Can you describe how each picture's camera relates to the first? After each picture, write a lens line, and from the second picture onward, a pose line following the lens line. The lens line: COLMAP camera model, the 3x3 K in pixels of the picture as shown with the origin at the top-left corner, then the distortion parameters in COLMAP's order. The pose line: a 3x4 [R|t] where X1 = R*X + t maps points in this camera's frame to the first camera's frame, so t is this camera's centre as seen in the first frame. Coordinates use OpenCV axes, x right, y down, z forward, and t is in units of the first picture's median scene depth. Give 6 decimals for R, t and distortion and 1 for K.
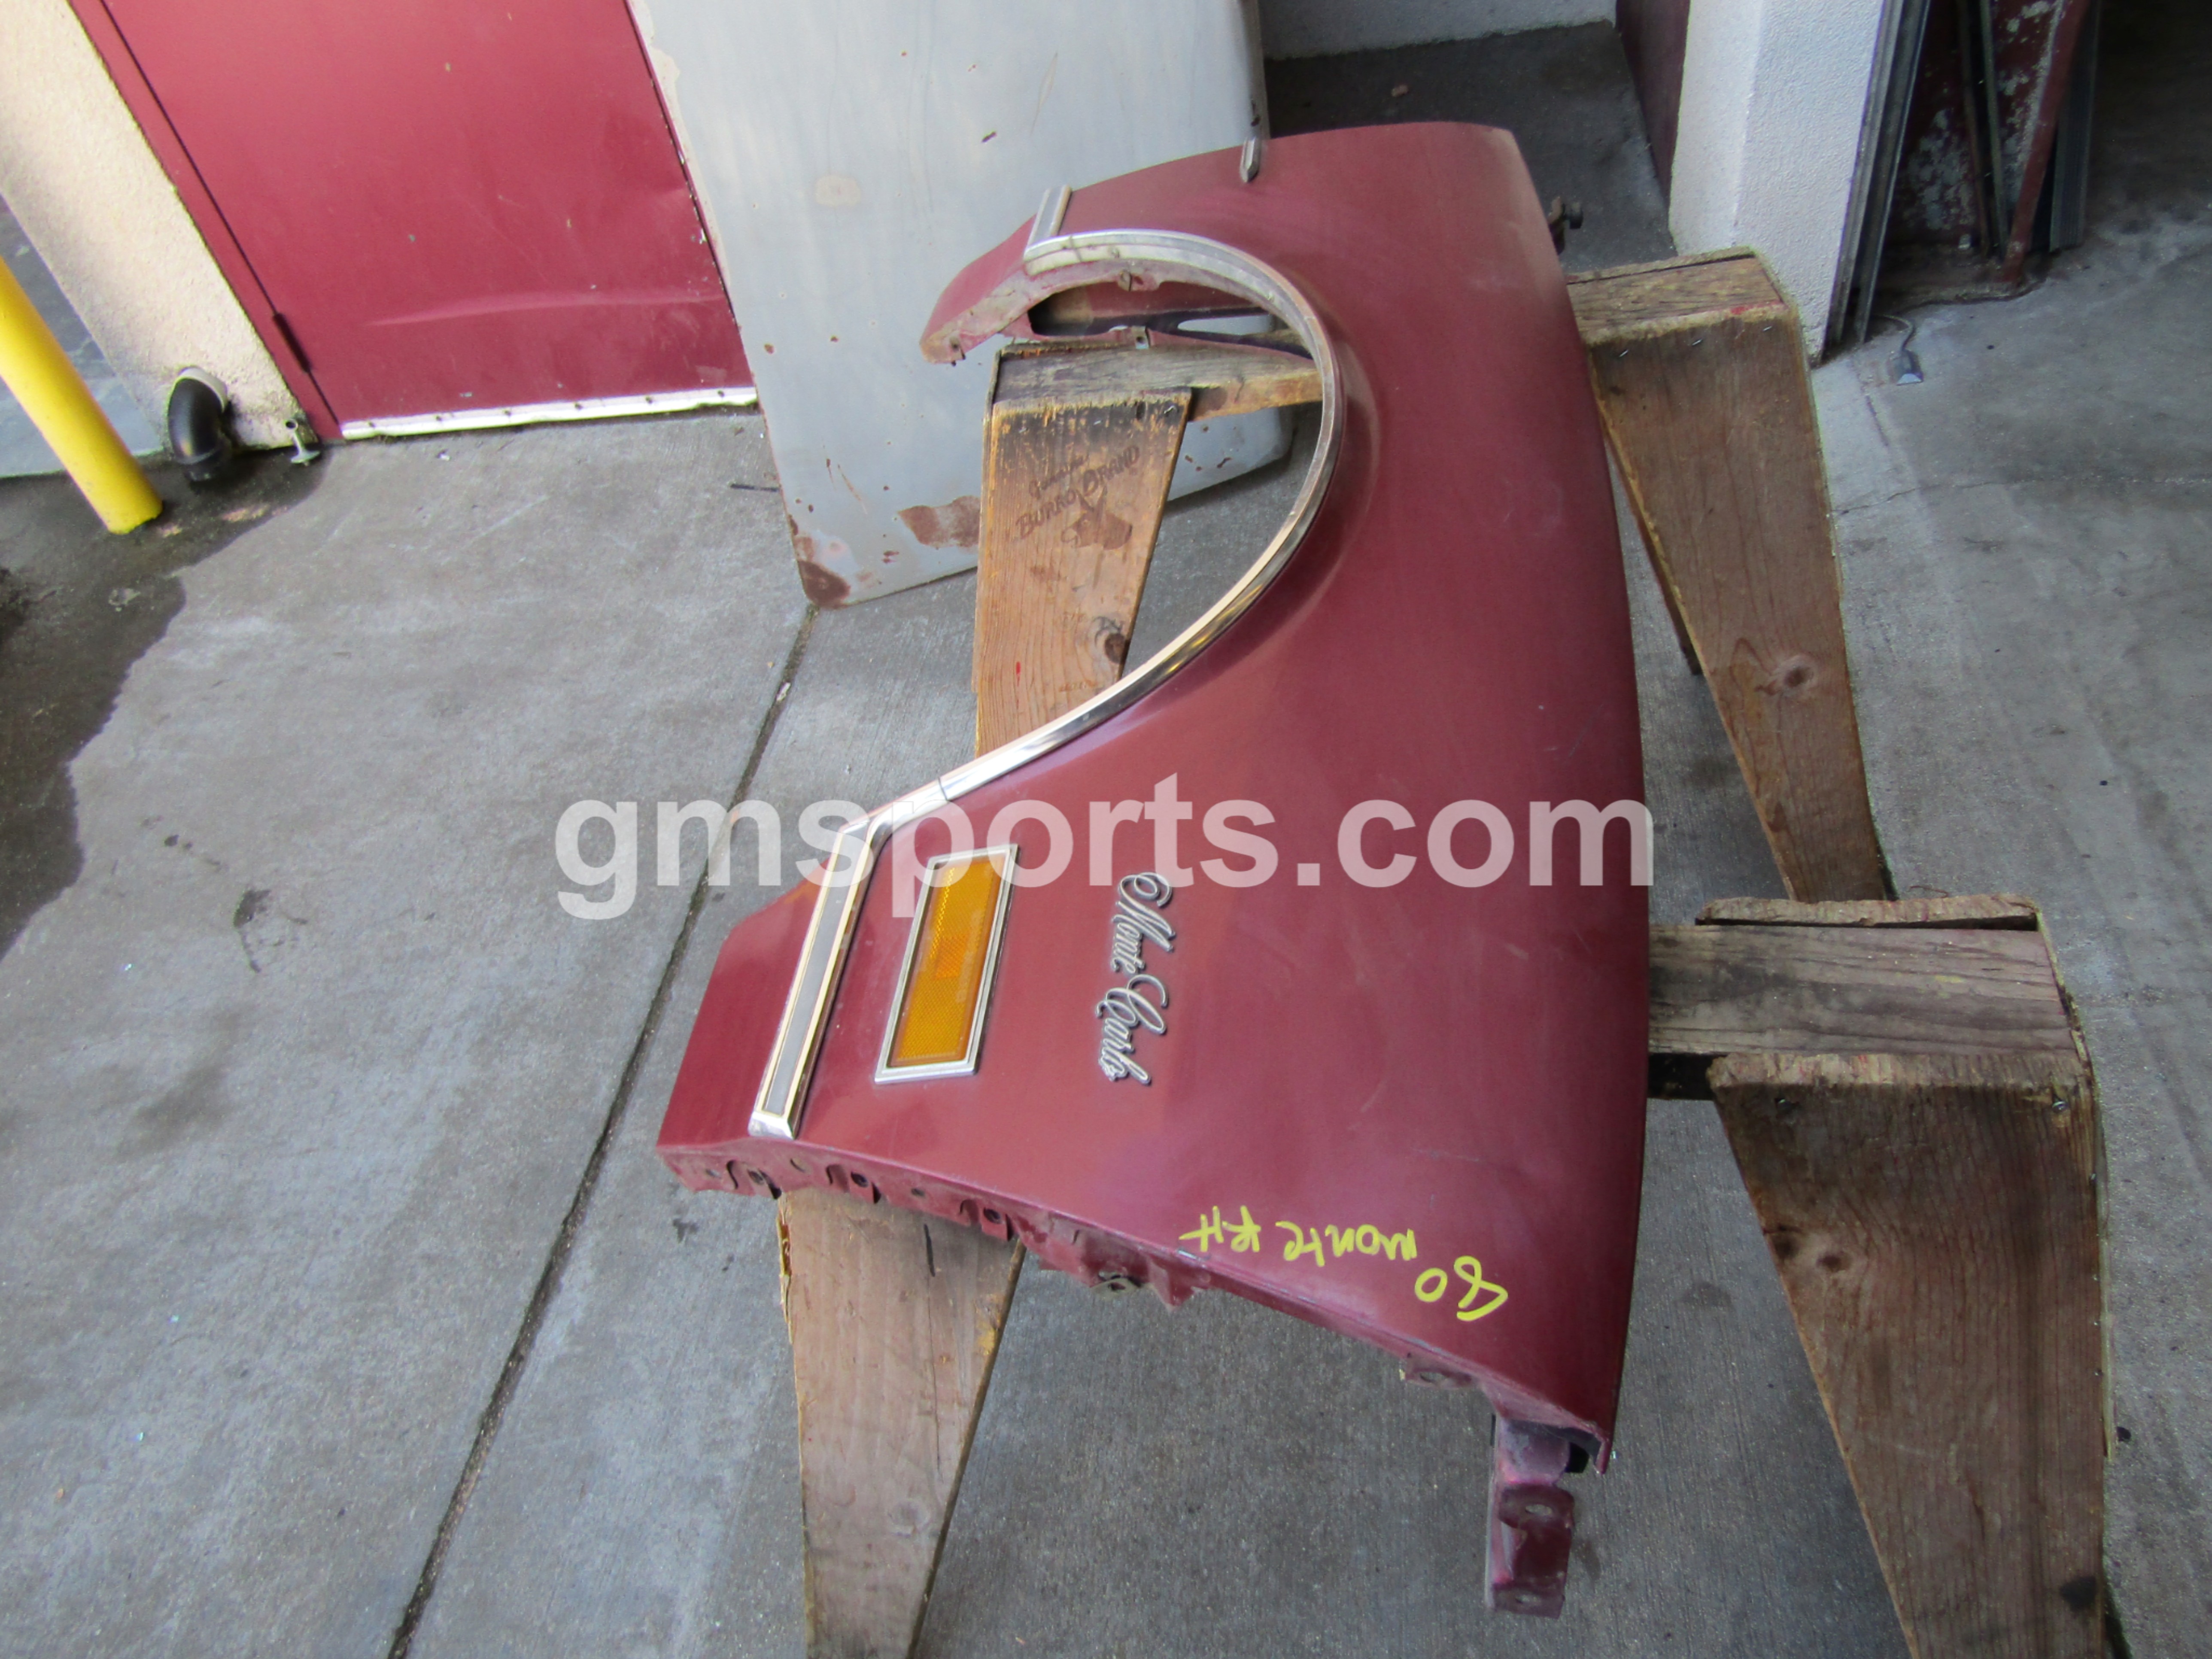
lens RADIAL K [[1585.3, 0, 1112.3], [0, 1585.3, 836.0], [0, 0, 1]] dist [-0.004156, -0.004247]
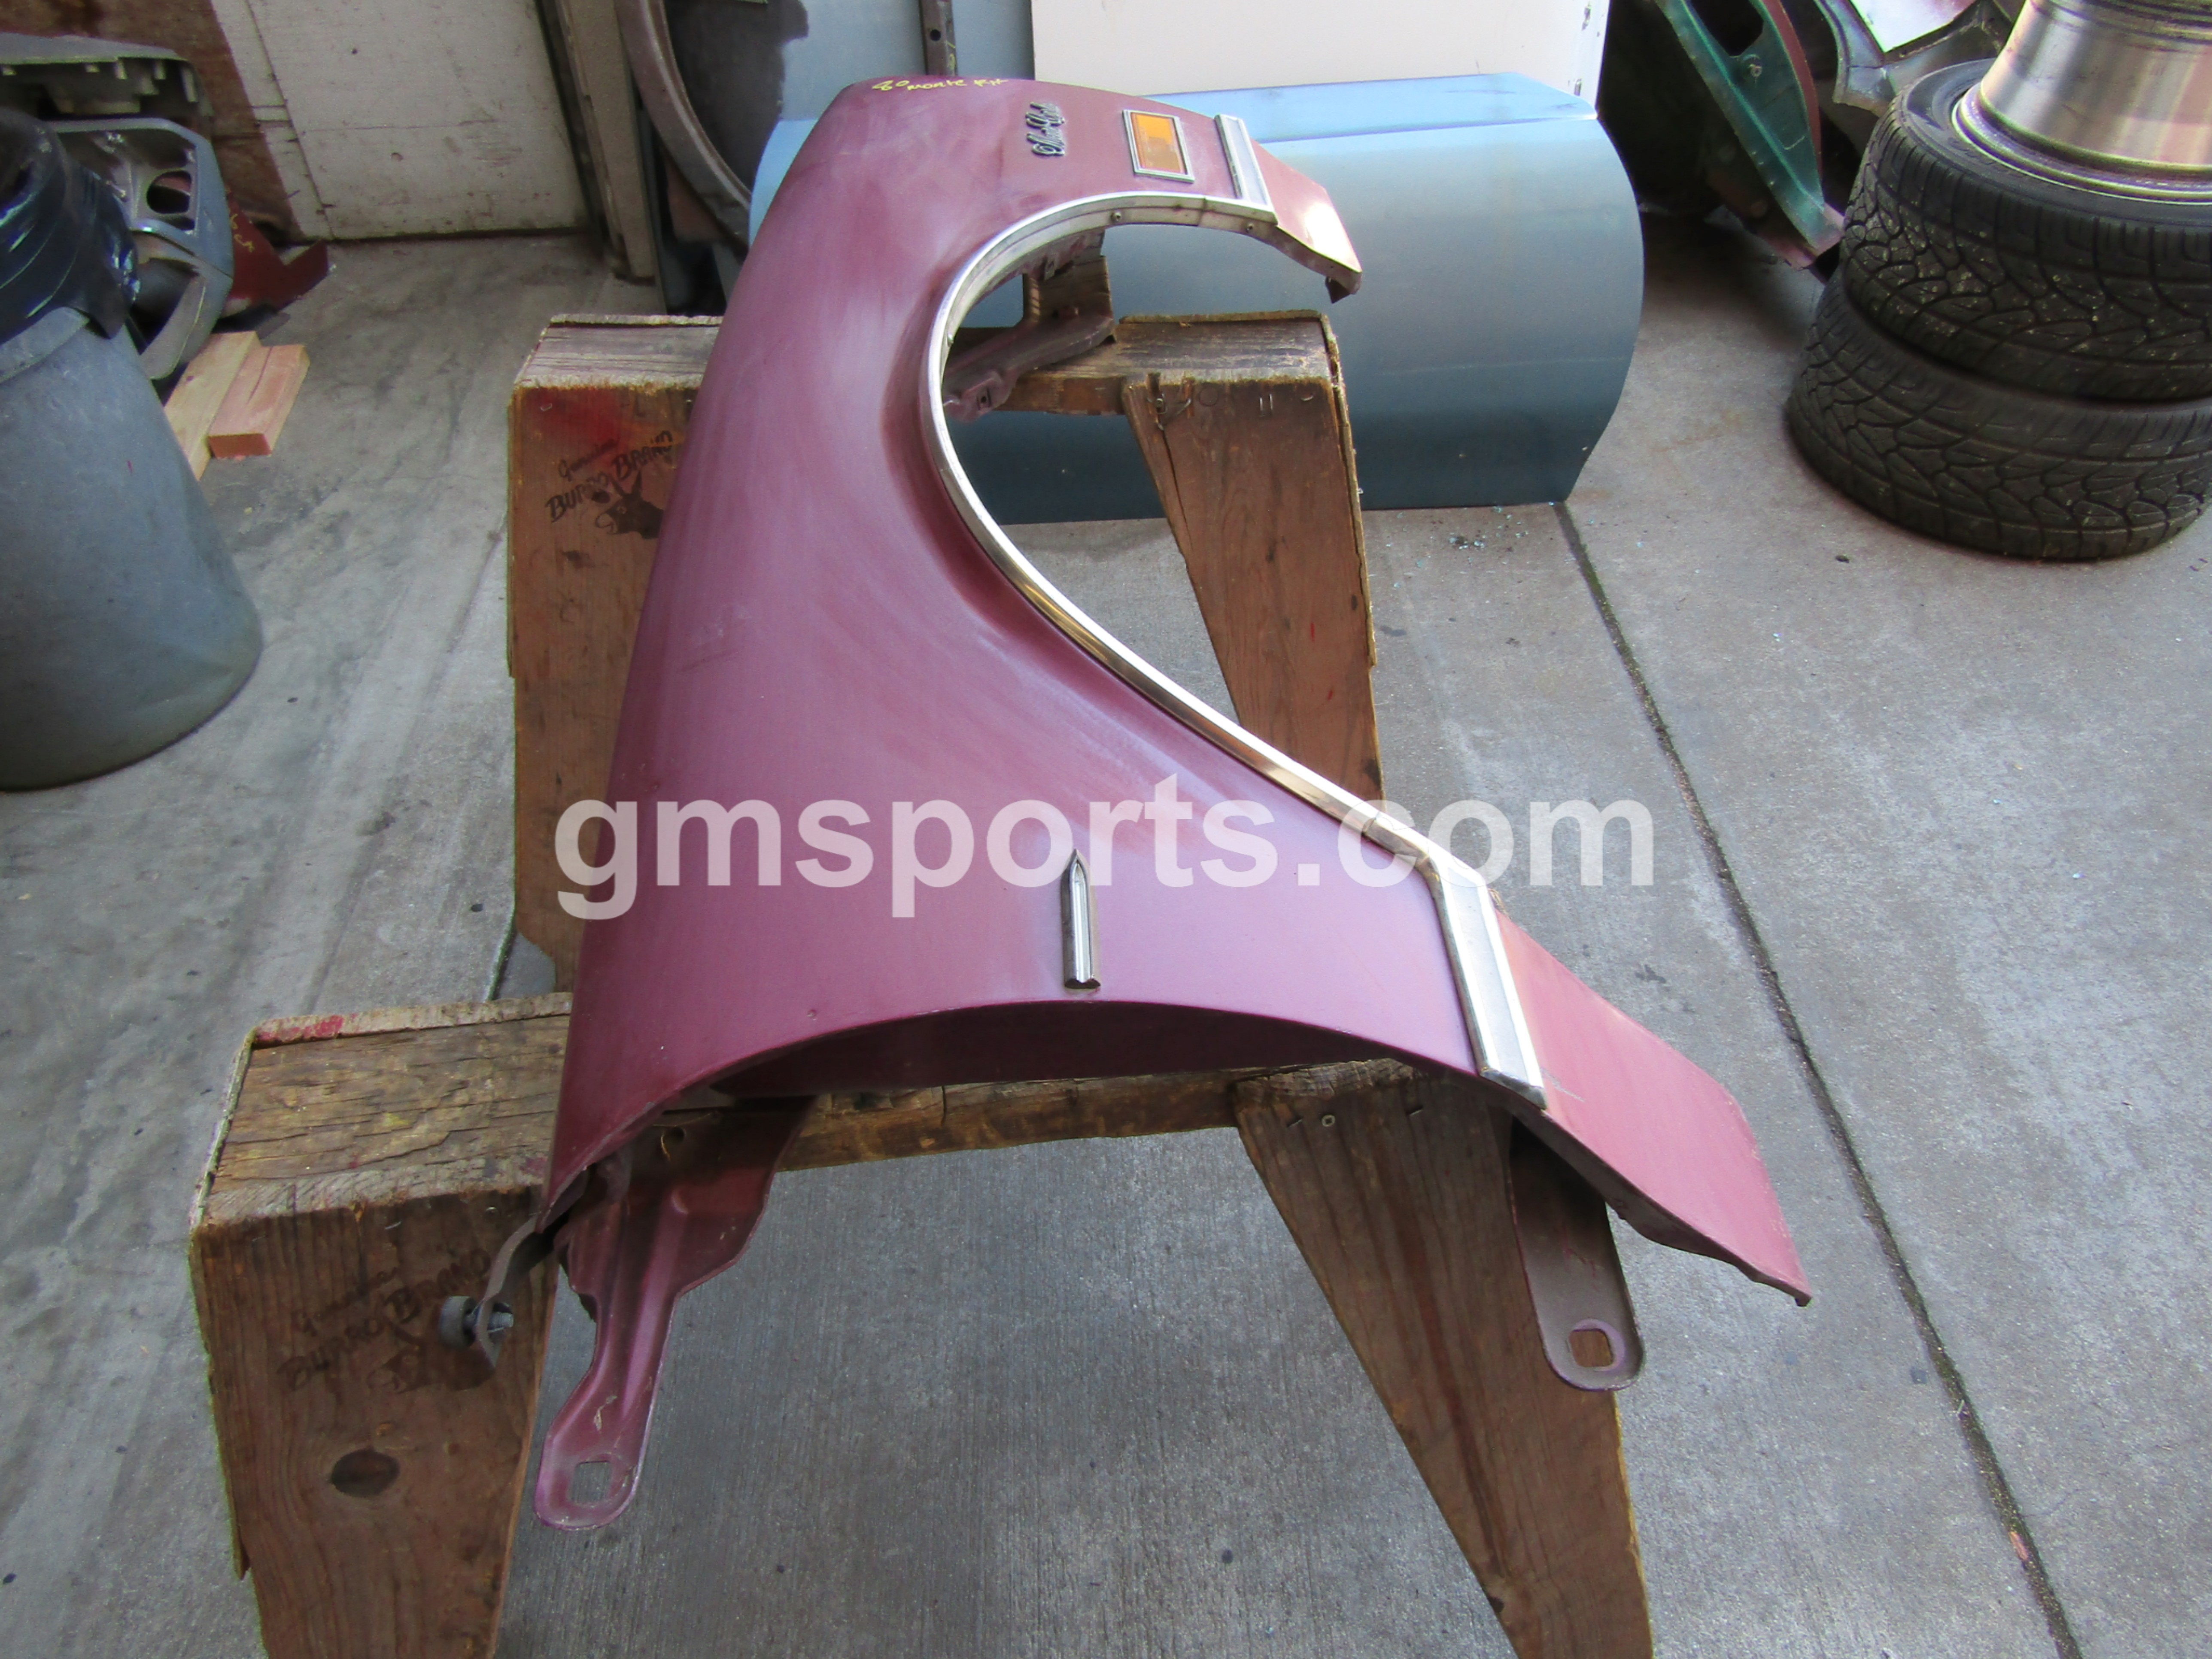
lens RADIAL K [[1571.4, 0, 1108.4], [0, 1571.4, 823.3], [0, 0, 1]] dist [-0.006389, -0.003777]
pose [[-0.973980, 0.226618, -0.002835, 0.057079], [-0.003582, -0.002885, 0.999989, -0.749787], [0.226607, 0.973980, 0.003622, 0.770052]]
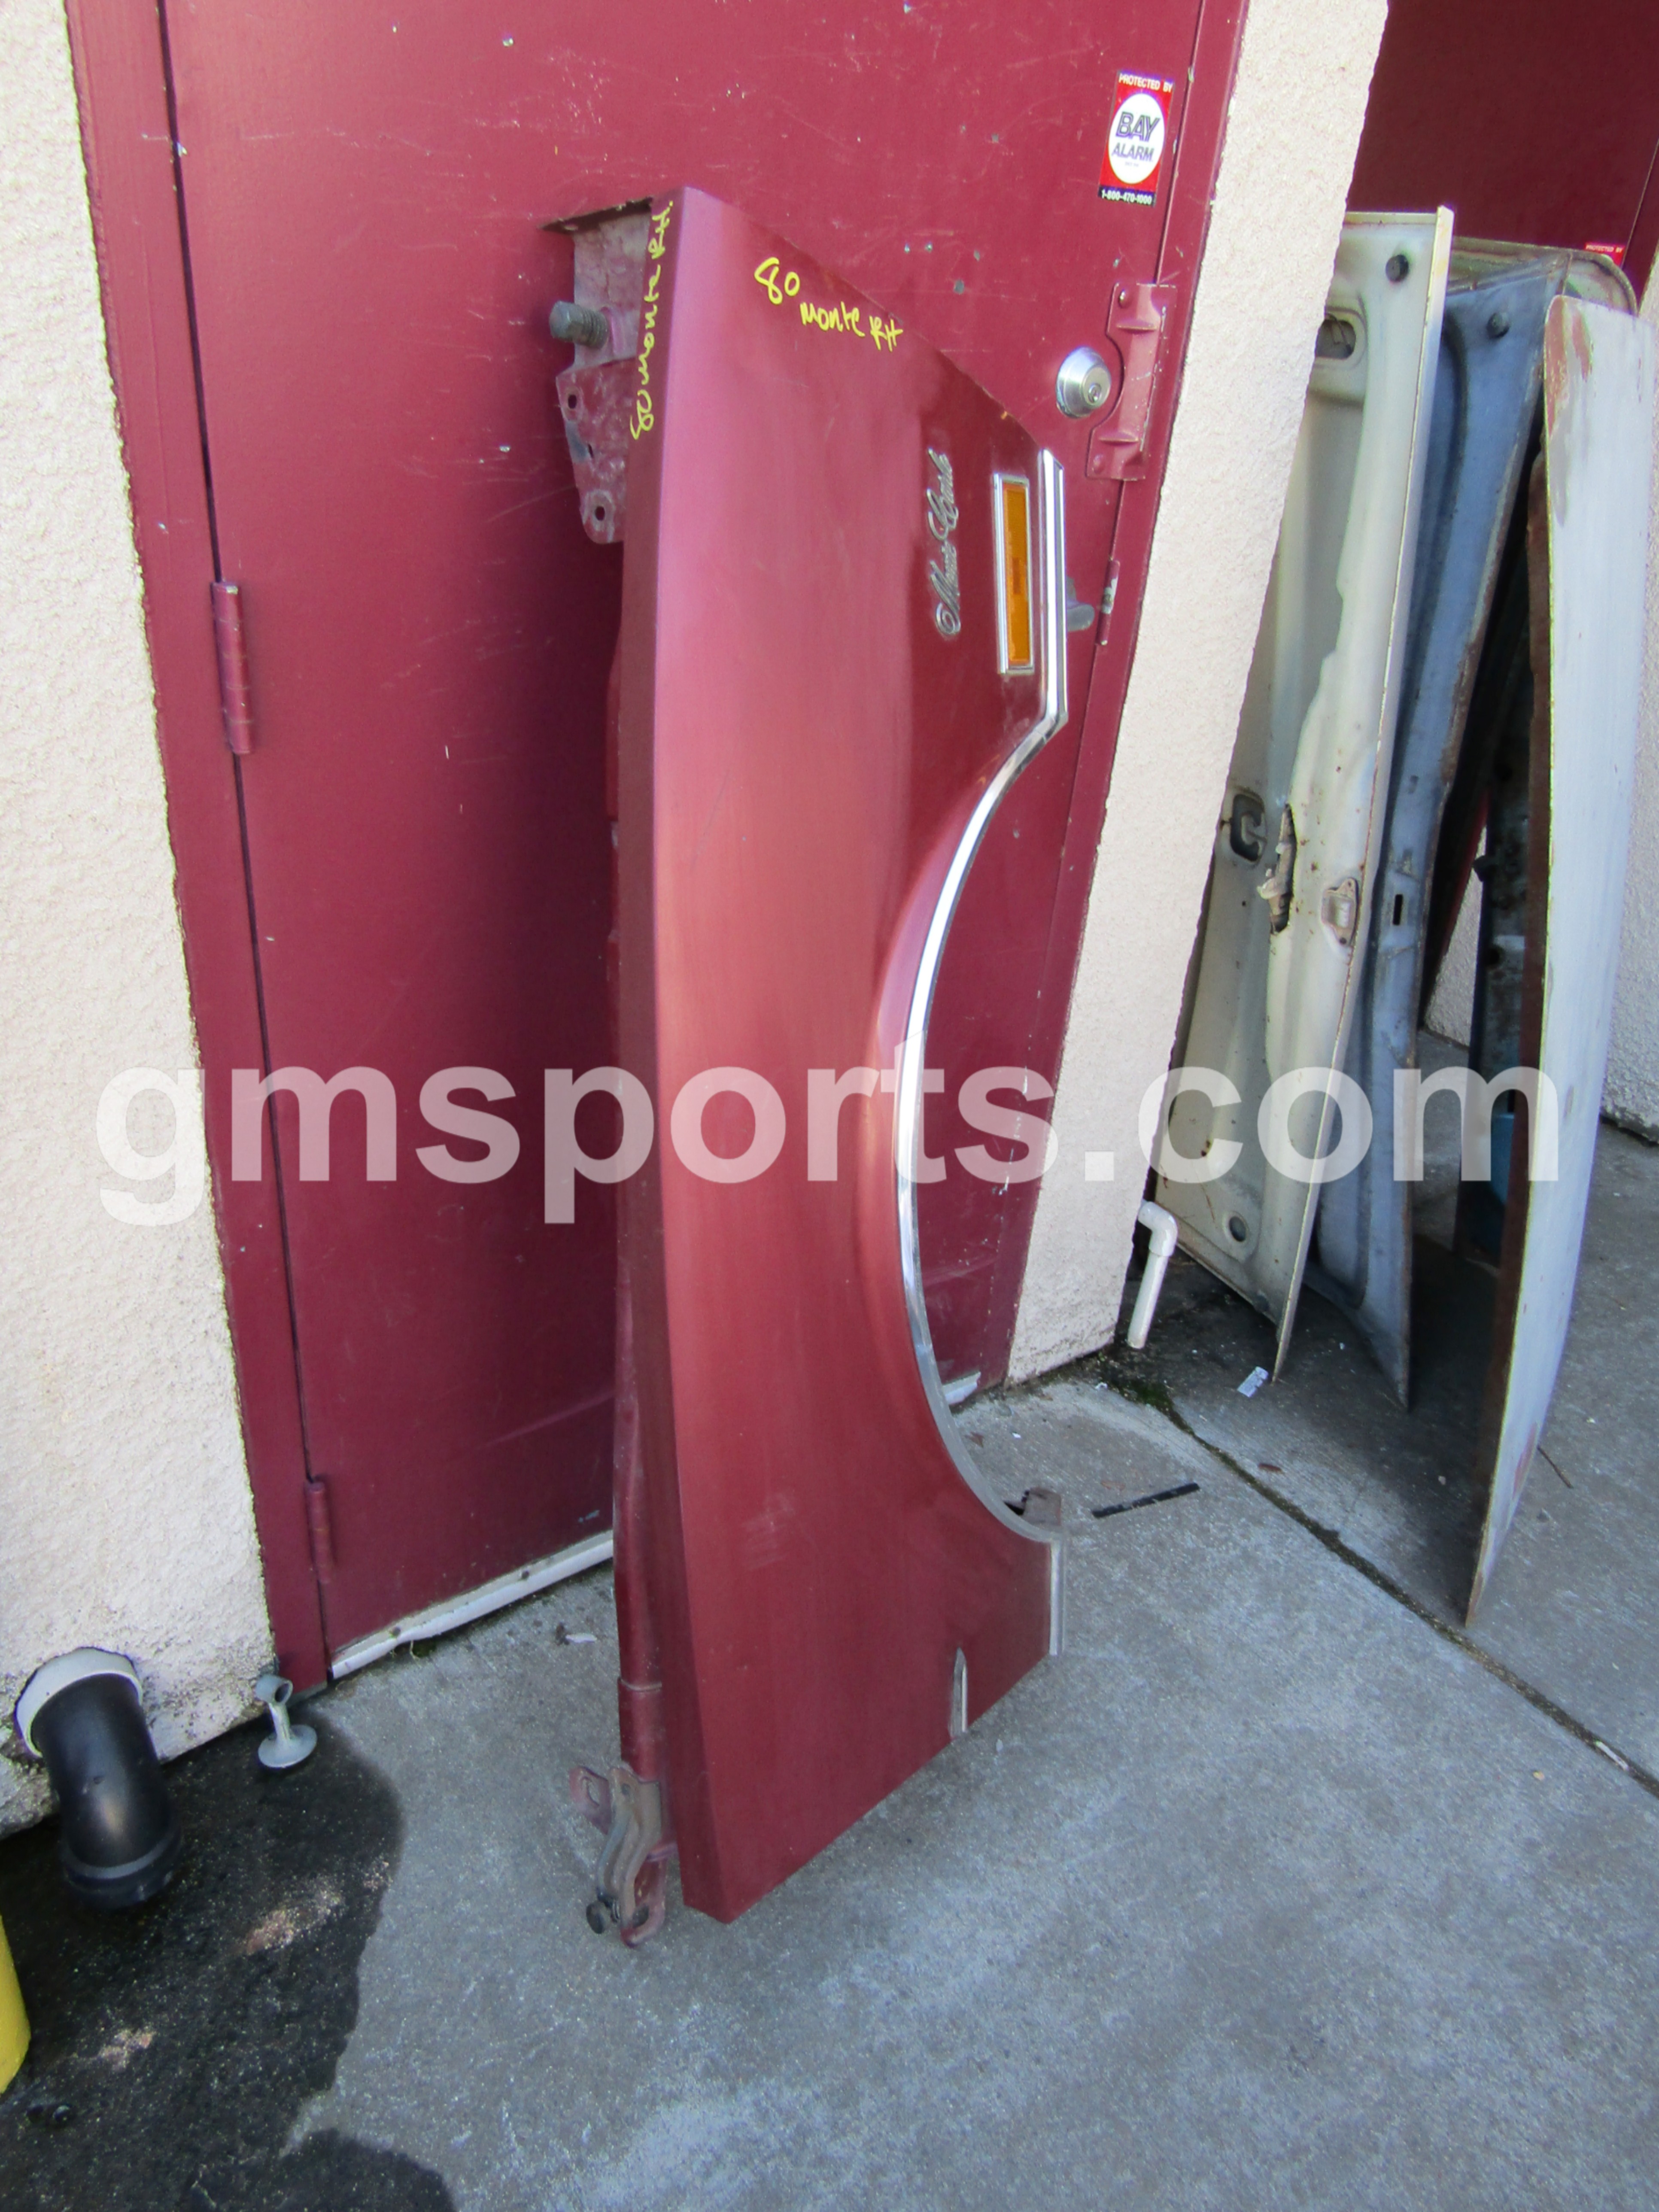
lens RADIAL K [[1567.5, 0, 829.5], [0, 1567.5, 1106.0], [0, 0, 1]] dist [-0.003585, -0.005486]
pose [[0.696003, -0.141952, 0.703868, -1.199045], [0.341686, 0.927639, -0.150787, -0.496947], [-0.631531, 0.345450, 0.694142, 0.819422]]
